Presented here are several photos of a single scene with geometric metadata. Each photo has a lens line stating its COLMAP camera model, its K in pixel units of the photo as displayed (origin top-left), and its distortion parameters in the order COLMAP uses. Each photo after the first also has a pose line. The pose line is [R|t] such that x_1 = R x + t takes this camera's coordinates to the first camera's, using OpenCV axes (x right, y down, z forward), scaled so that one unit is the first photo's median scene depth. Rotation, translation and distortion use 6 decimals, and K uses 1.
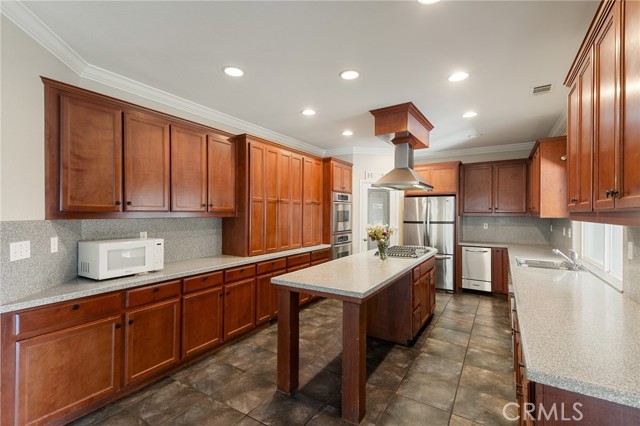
lens RADIAL K [[293.6, 0, 311.3], [0, 293.6, 214.0], [0, 0, 1]] dist [0.040433, -0.004352]
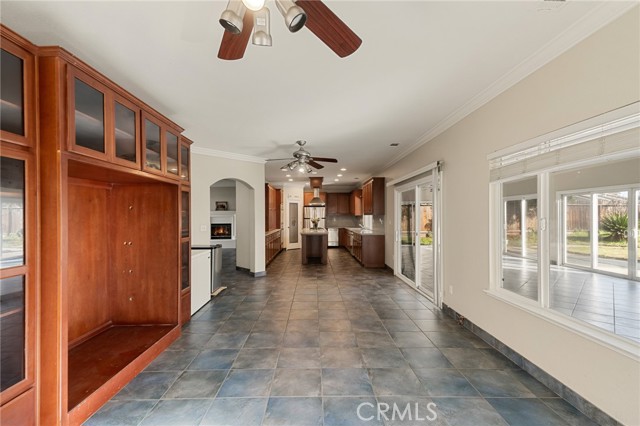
lens RADIAL K [[293.6, 0, 319.4], [0, 293.6, 215.4], [0, 0, 1]] dist [0.040433, -0.004352]
pose [[0.835088, -0.006583, 0.550076, -1.389300], [0.010074, 0.999944, -0.003326, 0.022575], [-0.550024, 0.008319, 0.835108, -1.519786]]
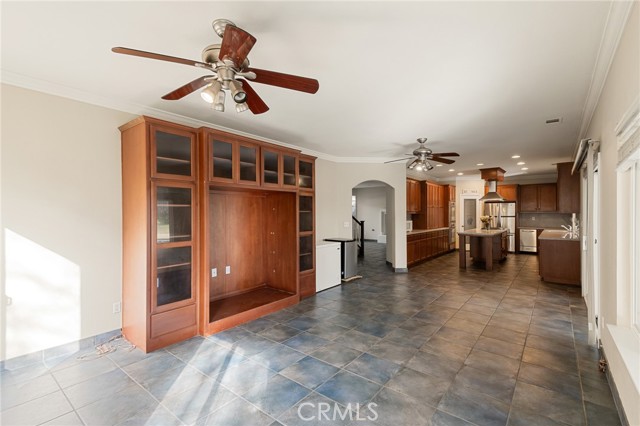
lens RADIAL K [[293.6, 0, 313.5], [0, 293.6, 213.1], [0, 0, 1]] dist [0.040433, -0.004352]
pose [[0.993343, -0.007609, -0.114939, -0.980080], [0.007087, 0.999963, -0.004946, 0.014014], [0.114972, 0.004098, 0.993360, -1.771438]]
